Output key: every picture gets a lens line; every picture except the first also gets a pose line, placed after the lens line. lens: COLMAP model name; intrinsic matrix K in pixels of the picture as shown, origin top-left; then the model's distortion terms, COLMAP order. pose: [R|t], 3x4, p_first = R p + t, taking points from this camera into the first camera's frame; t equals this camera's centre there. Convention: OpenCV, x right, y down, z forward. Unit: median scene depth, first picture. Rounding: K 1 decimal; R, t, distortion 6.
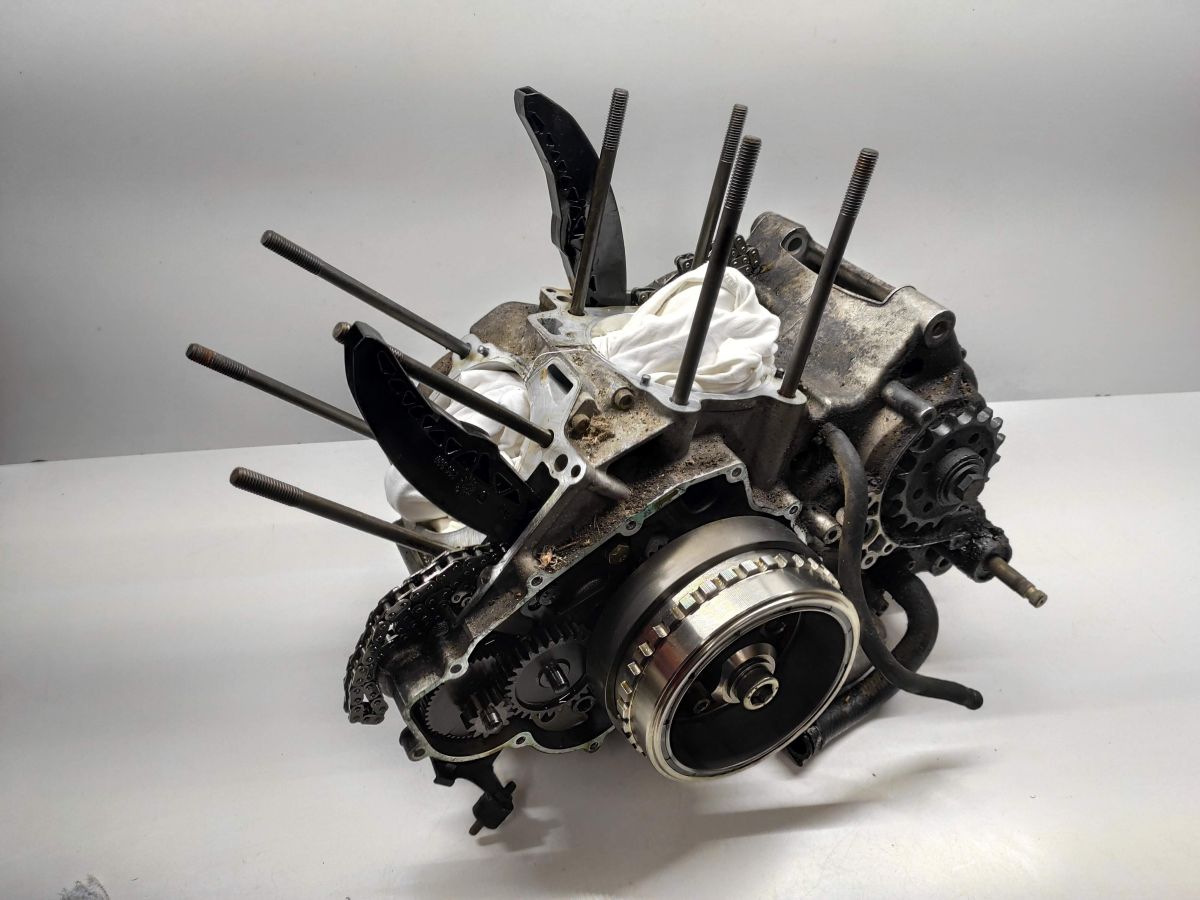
lens RADIAL K [[923.0, 0, 597.5], [0, 923.0, 422.8], [0, 0, 1]] dist [0.073129, -0.145370]
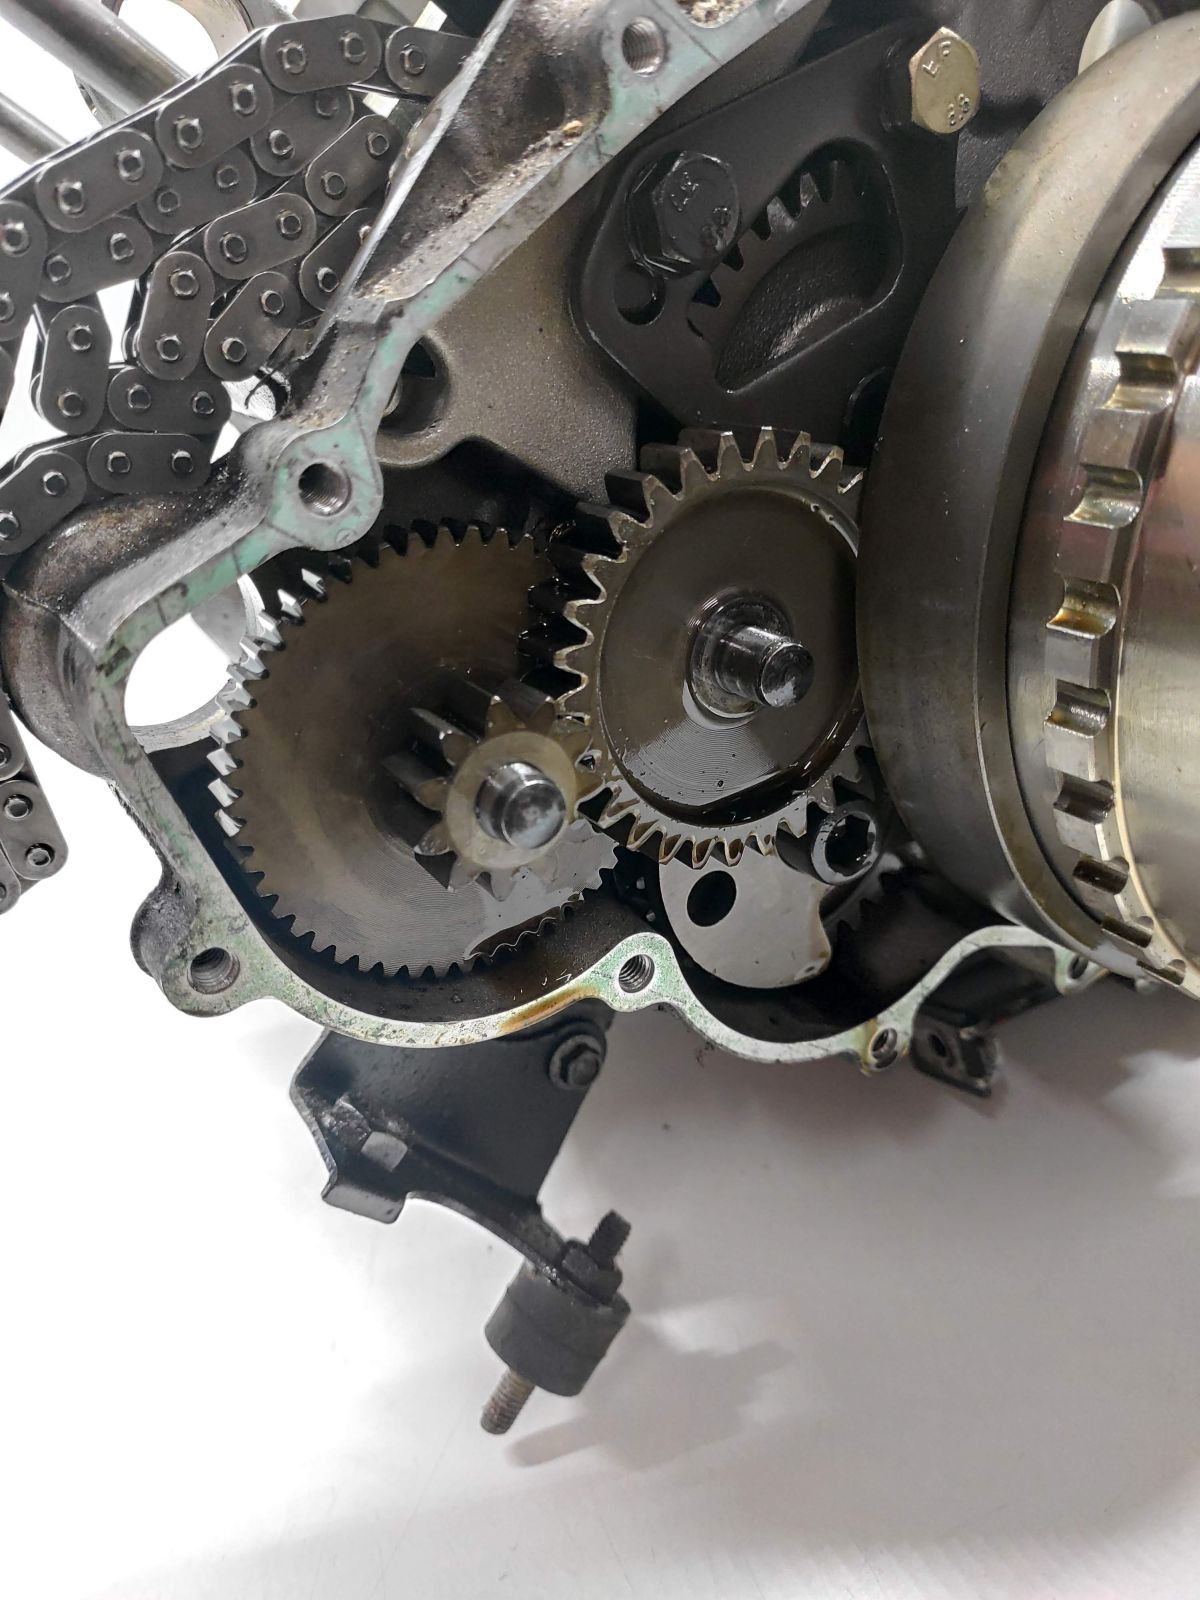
lens RADIAL K [[1223.2, 0, 600.0], [0, 1223.2, 779.1], [0, 0, 1]] dist [0.076915, -0.137788]
pose [[0.993020, -0.117860, -0.004415, -0.083946], [0.115002, 0.975894, -0.185488, 0.350600], [0.026170, 0.183686, 0.982637, 0.650552]]
